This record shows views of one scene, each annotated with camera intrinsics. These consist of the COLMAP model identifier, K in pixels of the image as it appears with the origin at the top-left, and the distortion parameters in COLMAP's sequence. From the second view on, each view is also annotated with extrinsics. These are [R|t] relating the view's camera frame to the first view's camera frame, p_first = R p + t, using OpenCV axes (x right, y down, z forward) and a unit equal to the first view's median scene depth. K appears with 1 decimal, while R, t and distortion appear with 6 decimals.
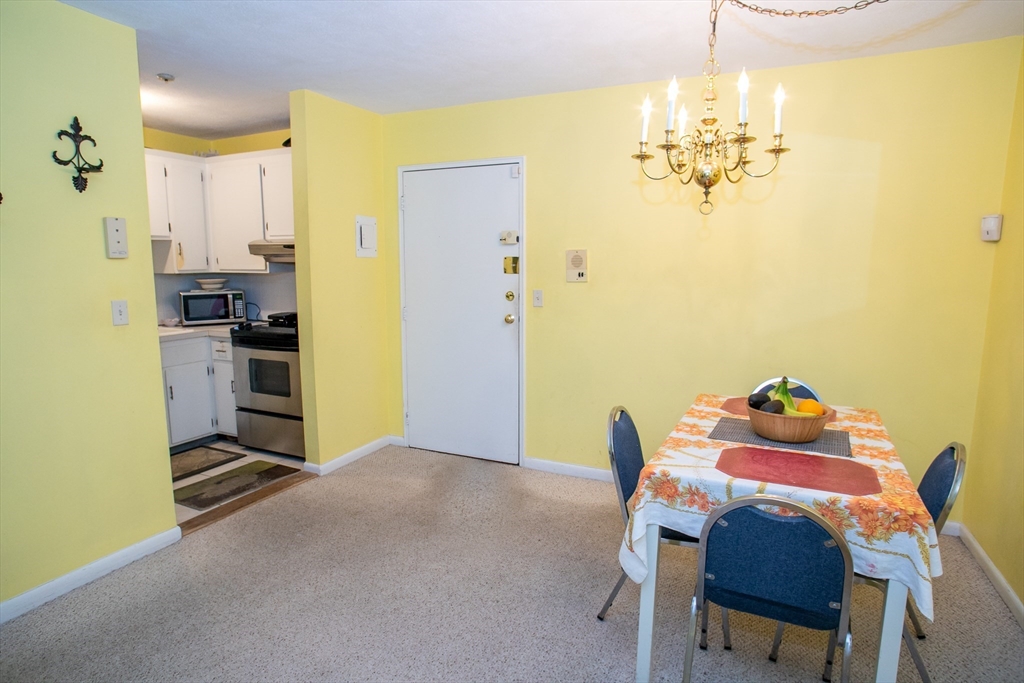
lens RADIAL K [[586.9, 0, 506.0], [0, 586.9, 342.7], [0, 0, 1]] dist [-0.074392, 0.052468]
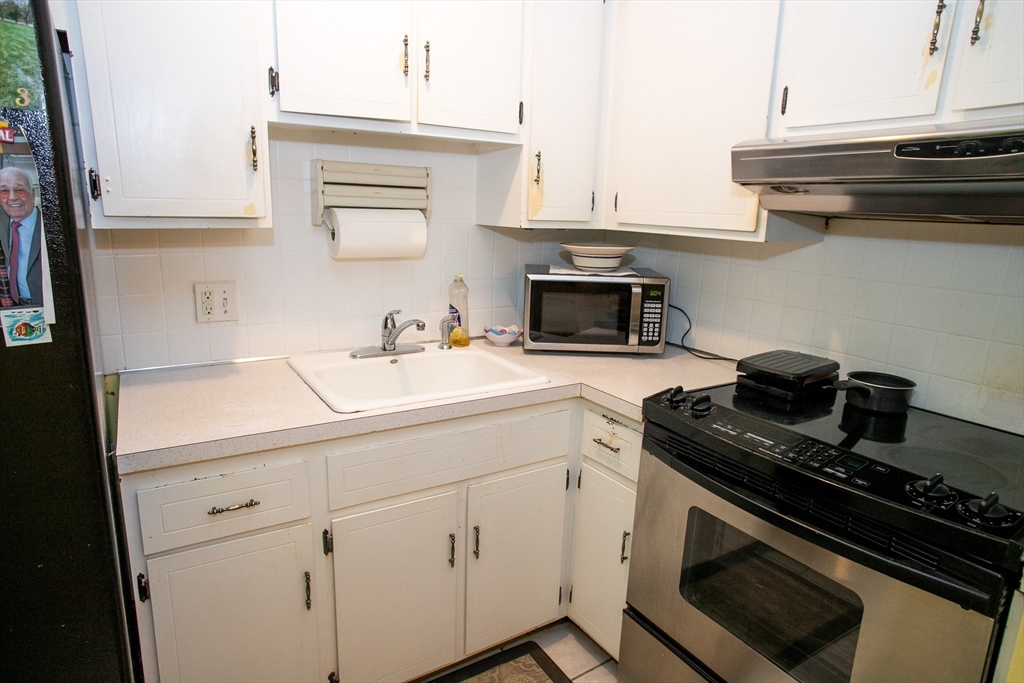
lens RADIAL K [[586.9, 0, 506.0], [0, 586.9, 342.7], [0, 0, 1]] dist [-0.074392, 0.052468]
pose [[0.847438, 0.145861, -0.510464, -0.419627], [-0.109096, 0.988842, 0.101440, -0.093971], [0.519564, -0.030275, 0.853895, 0.742692]]
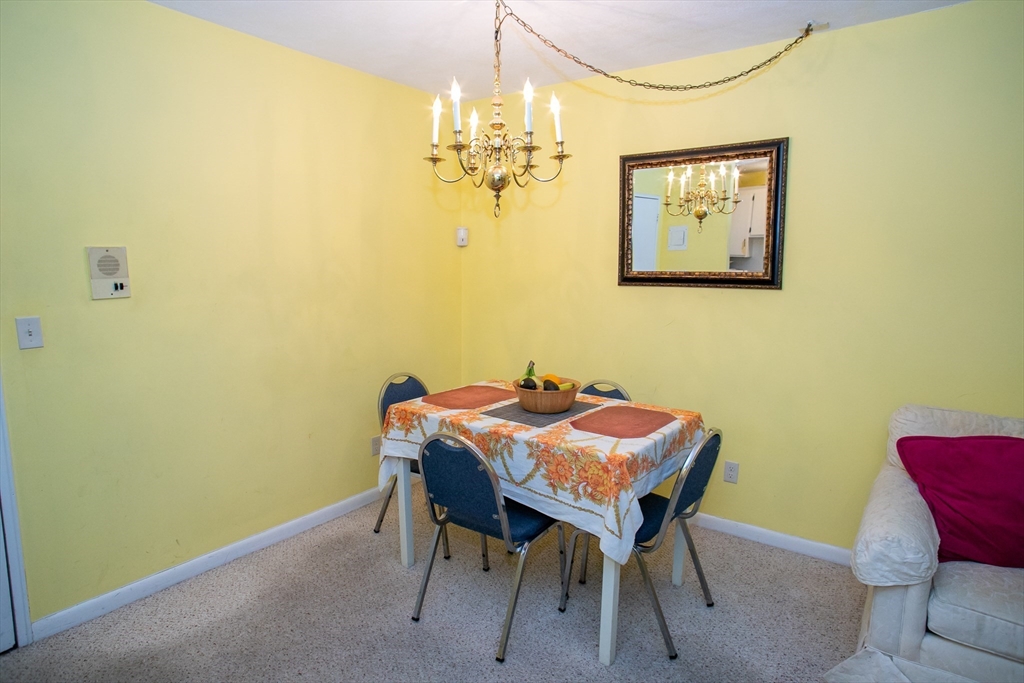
lens RADIAL K [[586.9, 0, 506.0], [0, 586.9, 342.7], [0, 0, 1]] dist [-0.074392, 0.052468]
pose [[0.189604, -0.137442, 0.972193, -0.392617], [0.134020, 0.984510, 0.113046, -0.068769], [-0.972671, 0.108859, 0.205087, 0.462085]]
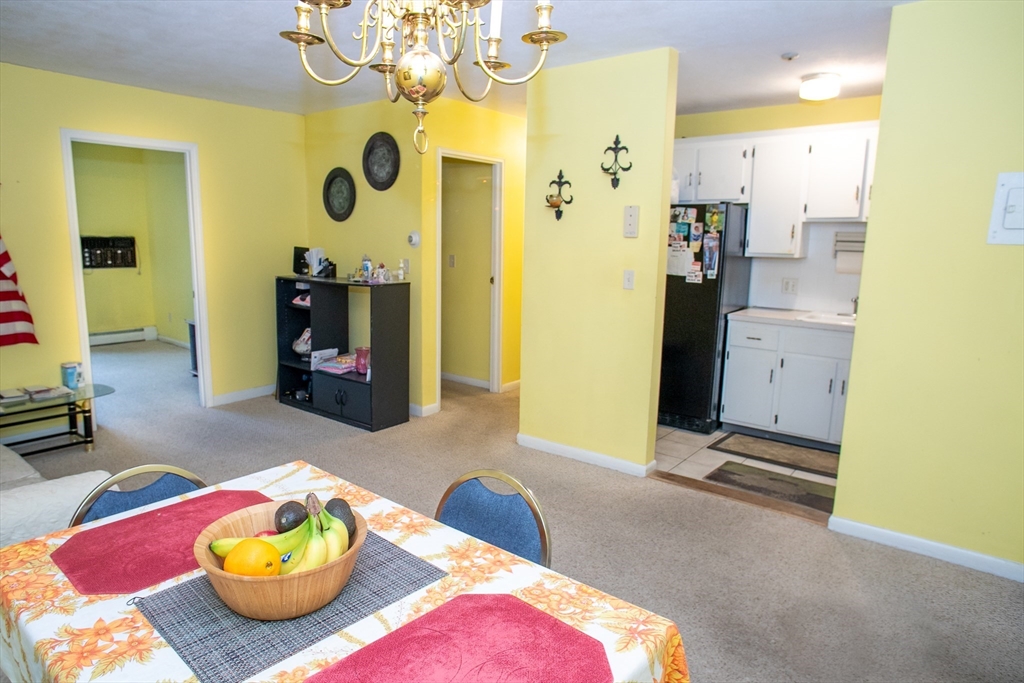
lens RADIAL K [[617.9, 0, 491.2], [0, 617.9, 341.8], [0, 0, 1]] dist [-0.079403, 0.060526]
pose [[-0.237858, 0.162721, -0.957573, 0.516272], [-0.152575, 0.967368, 0.202285, -0.103226], [0.959241, 0.194217, -0.205269, 0.699922]]
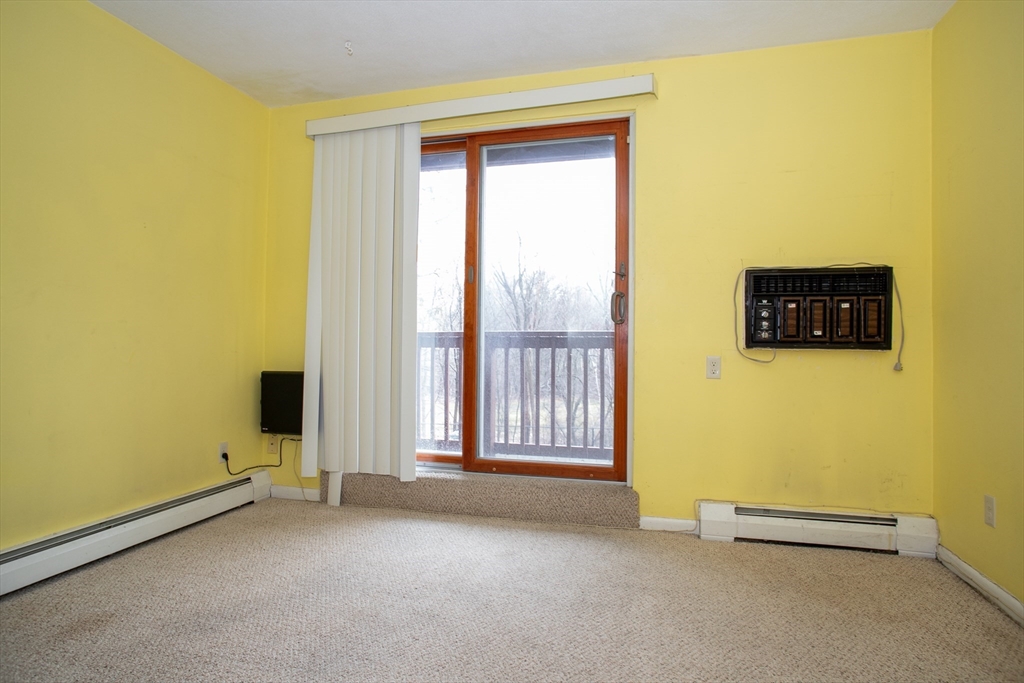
lens RADIAL K [[586.9, 0, 506.0], [0, 586.9, 342.7], [0, 0, 1]] dist [-0.074392, 0.052468]
pose [[-0.984513, -0.009923, -0.175031, -0.599199], [-0.033044, 0.991005, 0.129685, 0.164136], [0.172169, 0.133460, -0.975985, -0.304054]]
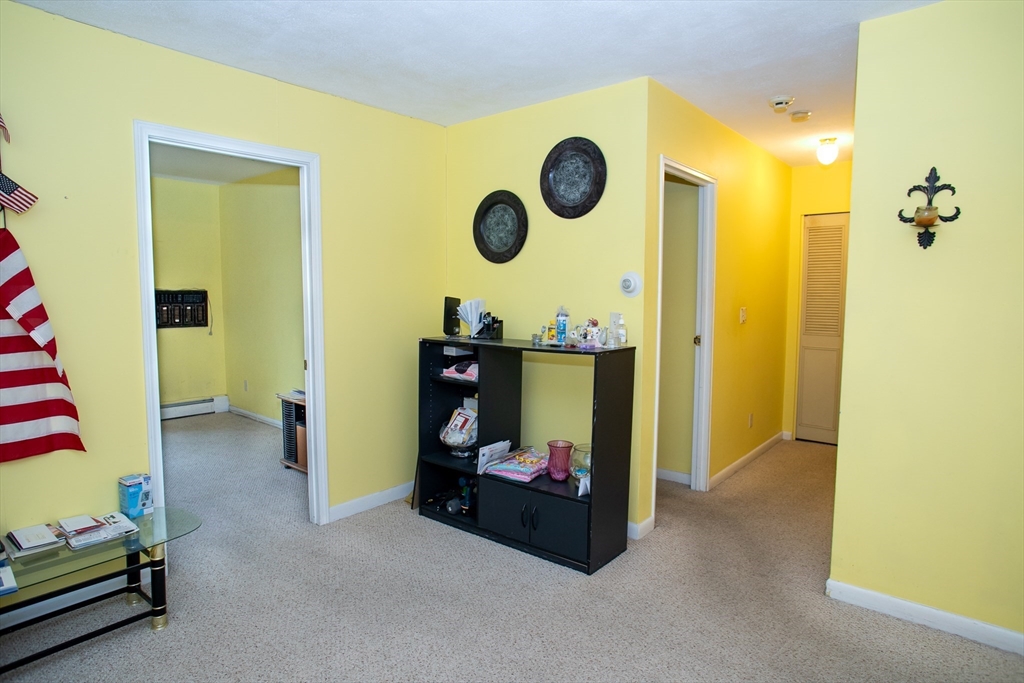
lens RADIAL K [[586.9, 0, 506.0], [0, 586.9, 342.7], [0, 0, 1]] dist [-0.074392, 0.052468]
pose [[-0.256692, 0.083830, -0.962851, 0.173911], [-0.138836, 0.982701, 0.122572, -0.024169], [0.956469, 0.165142, -0.240613, 0.299714]]
